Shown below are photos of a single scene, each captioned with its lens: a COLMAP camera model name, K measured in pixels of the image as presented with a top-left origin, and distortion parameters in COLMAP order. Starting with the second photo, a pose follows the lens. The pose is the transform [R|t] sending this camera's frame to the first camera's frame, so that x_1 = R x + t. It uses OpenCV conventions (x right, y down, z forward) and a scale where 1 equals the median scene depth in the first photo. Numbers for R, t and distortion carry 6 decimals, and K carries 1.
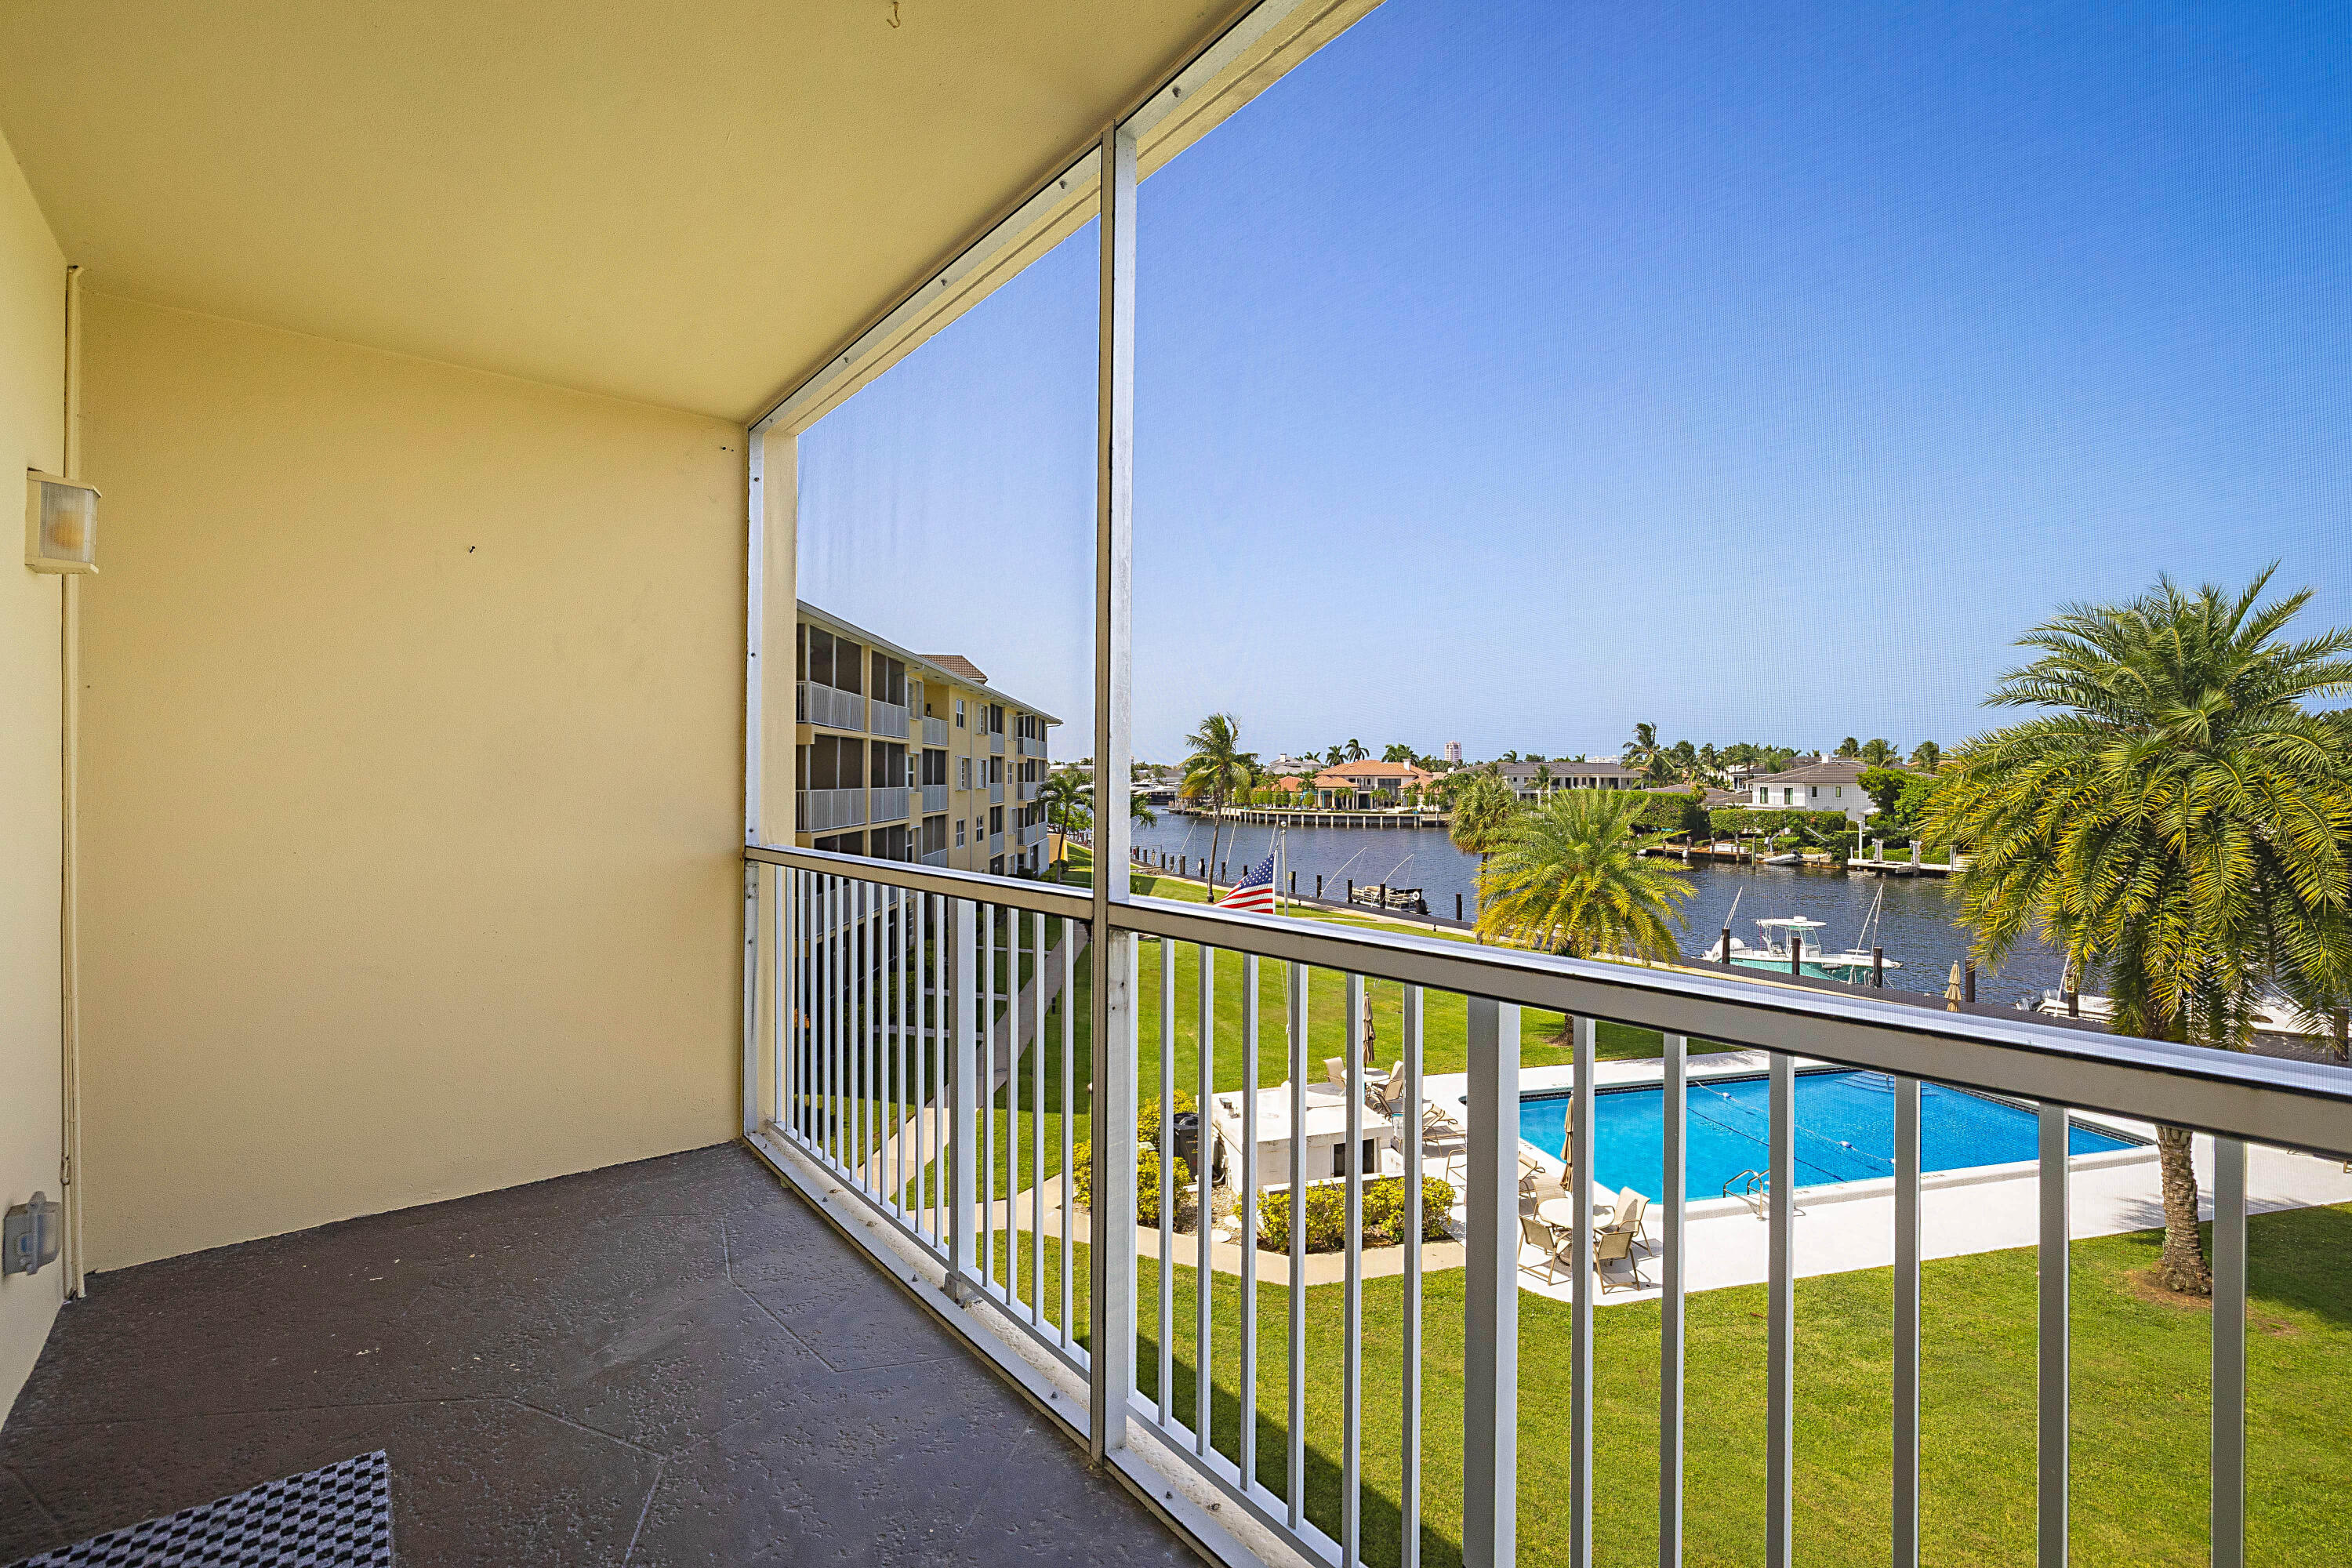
lens RADIAL K [[1029.8, 0, 1158.6], [0, 1029.8, 770.5], [0, 0, 1]] dist [-0.018316, 0.003442]
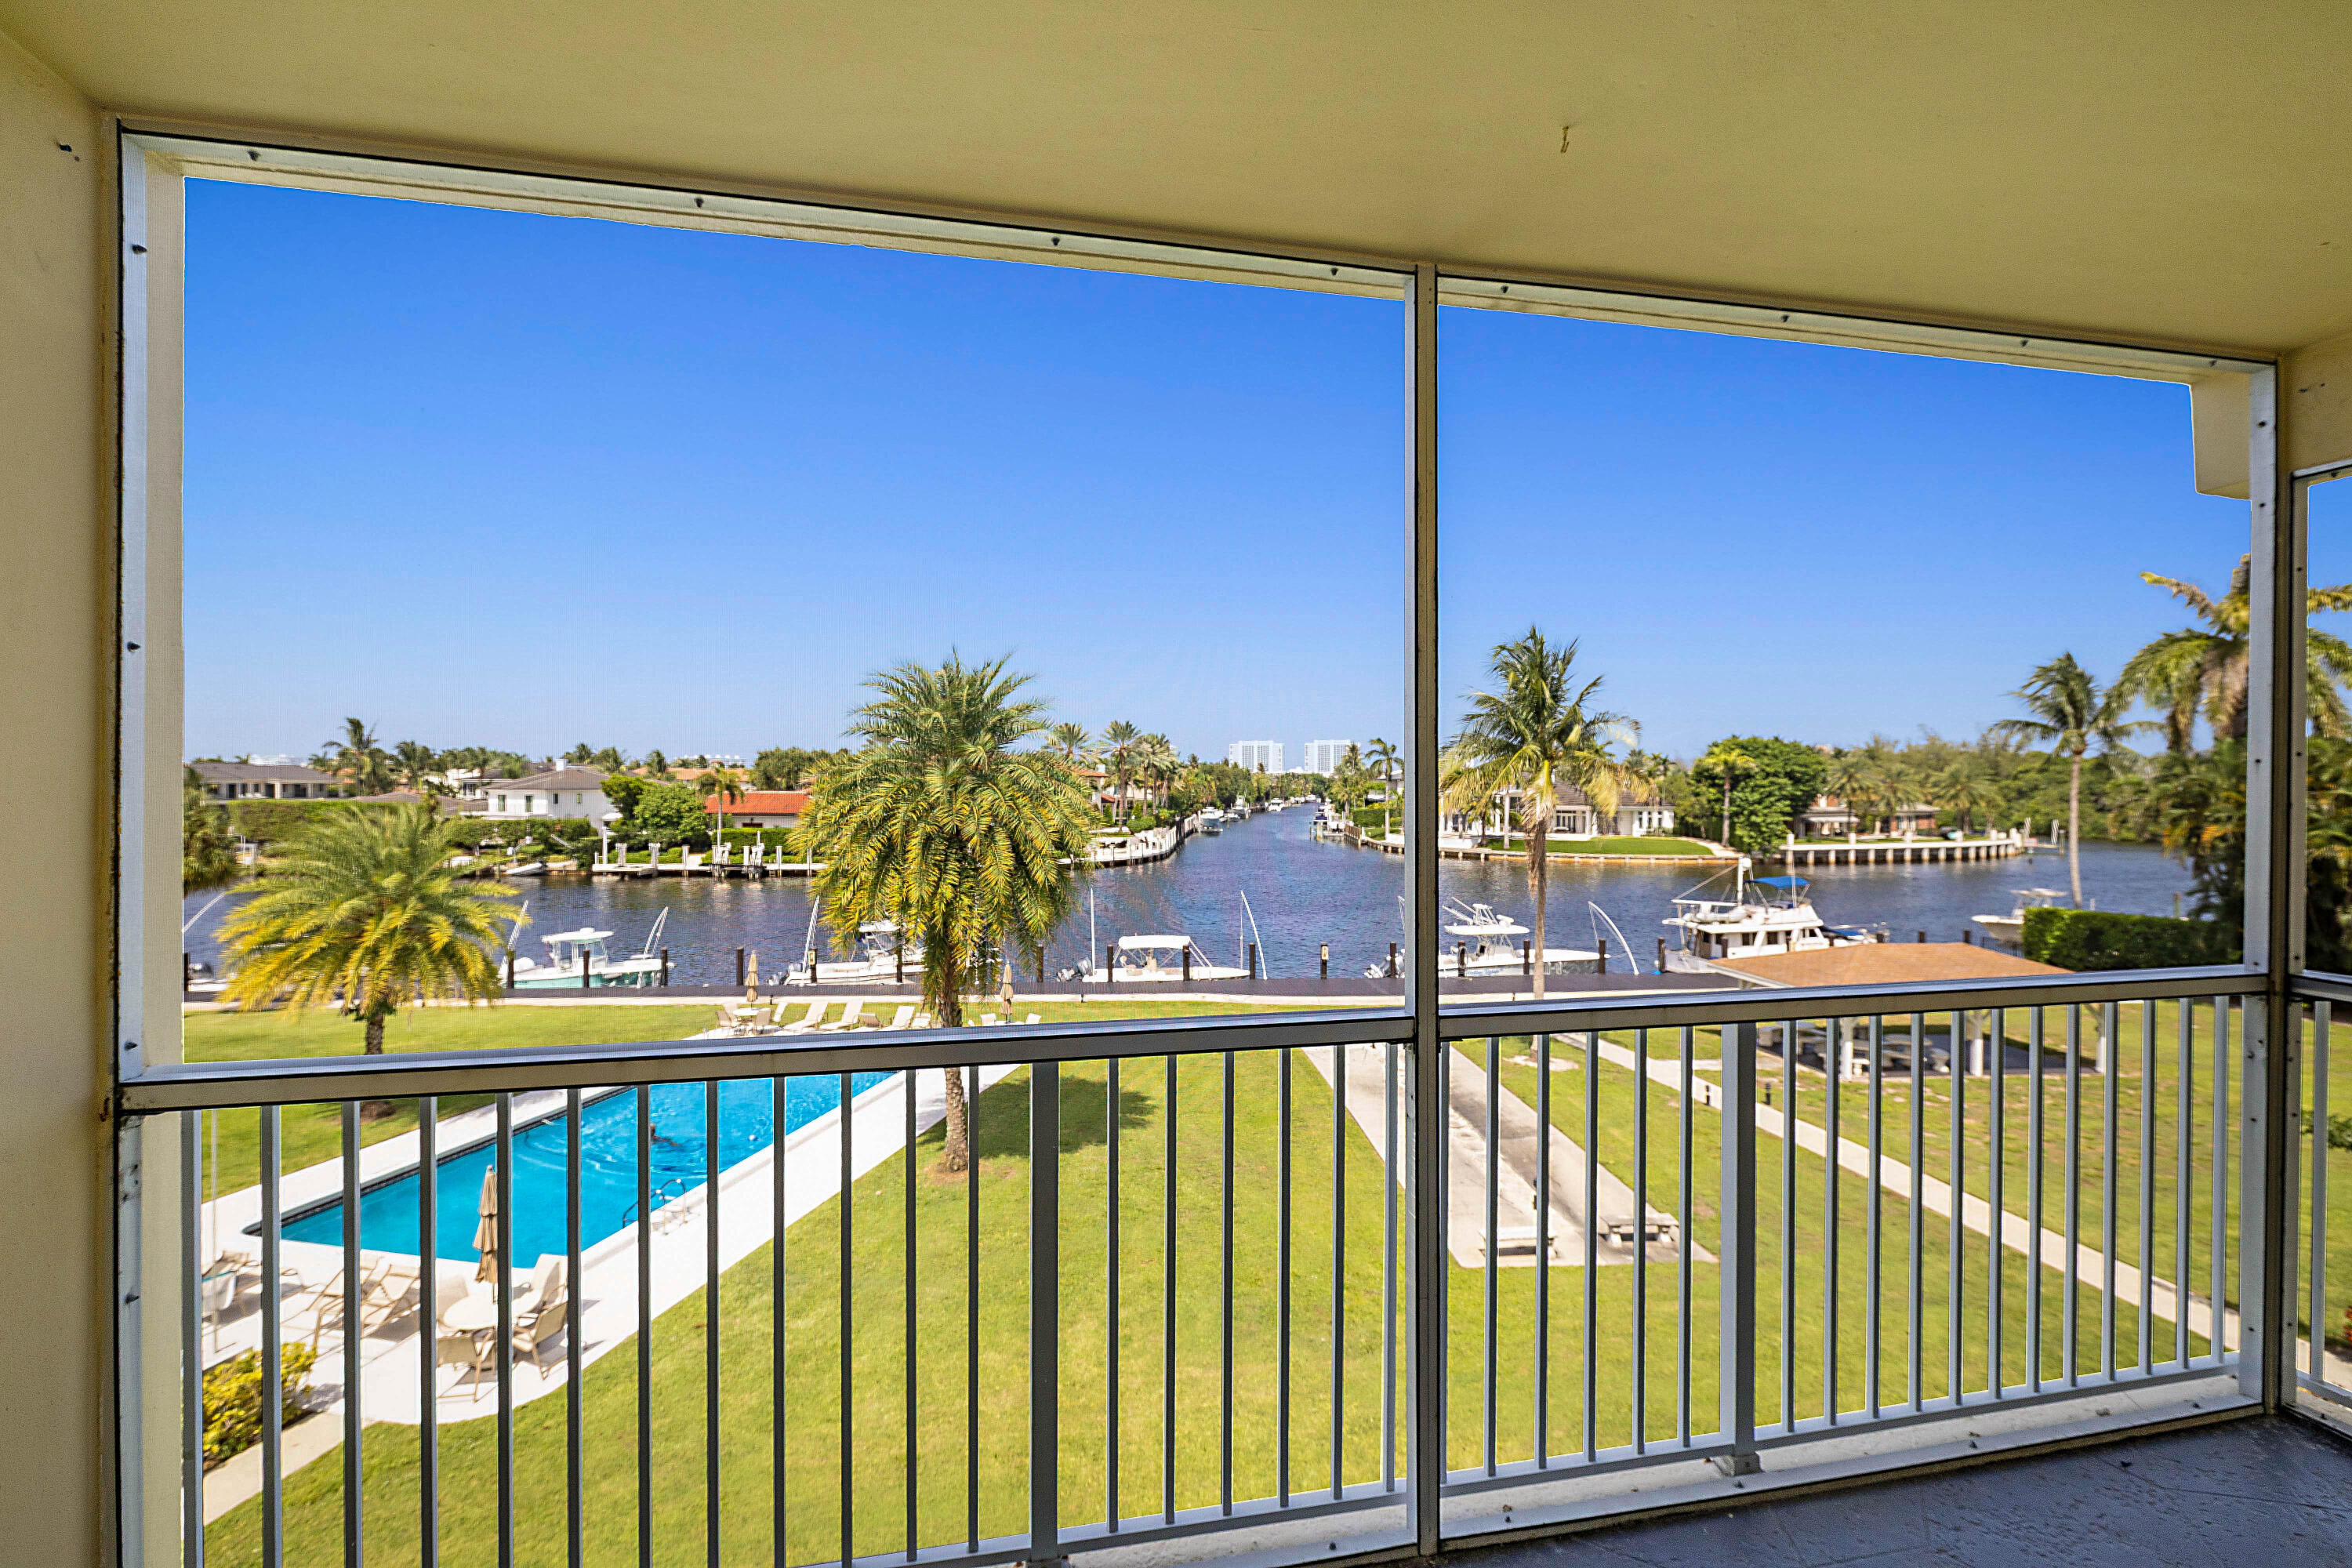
lens RADIAL K [[1070.0, 0, 1168.2], [0, 1070.0, 788.0], [0, 0, 1]] dist [-0.009710, -0.000131]
pose [[0.441367, -0.005452, 0.897310, -0.082480], [-0.005687, 0.999944, 0.008873, -0.008481], [-0.897309, -0.009020, 0.441311, 0.058682]]
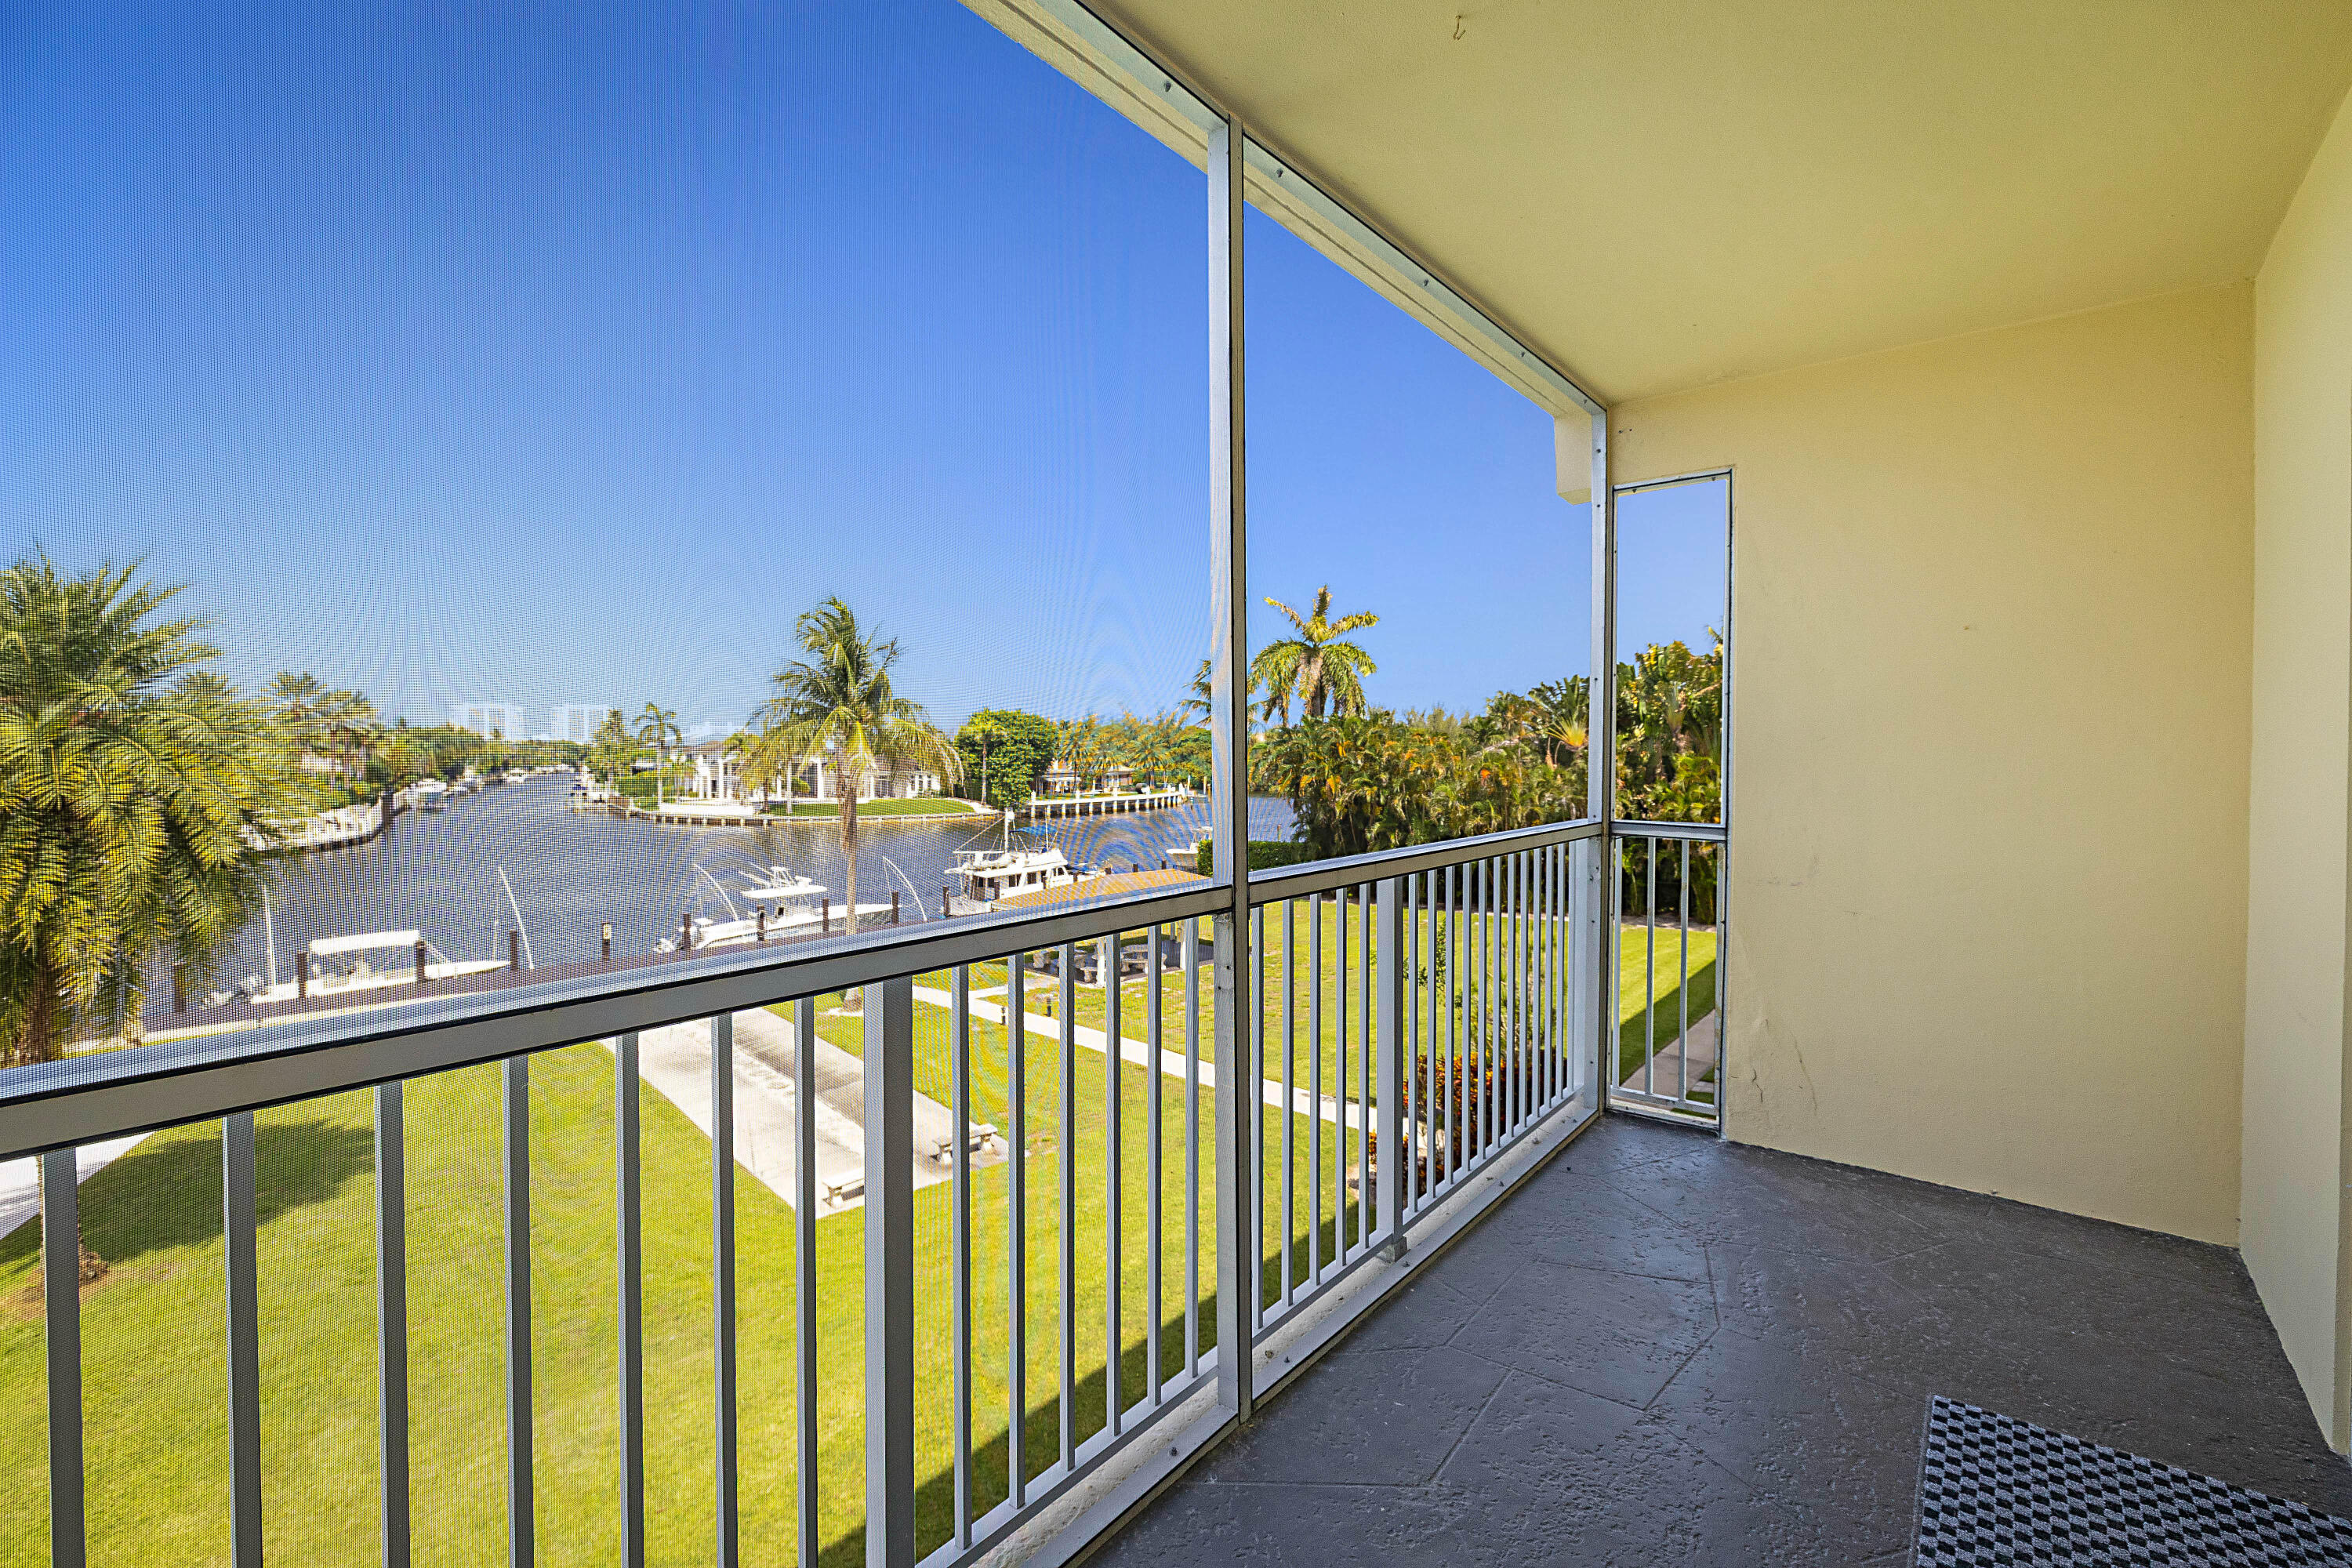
lens RADIAL K [[1029.8, 0, 1177.8], [0, 1029.8, 772.9], [0, 0, 1]] dist [-0.018316, 0.003442]
pose [[-0.216919, -0.022241, 0.975936, -0.075841], [-0.006248, 0.999752, 0.021395, -0.001249], [-0.976170, -0.001457, -0.217004, 0.094226]]
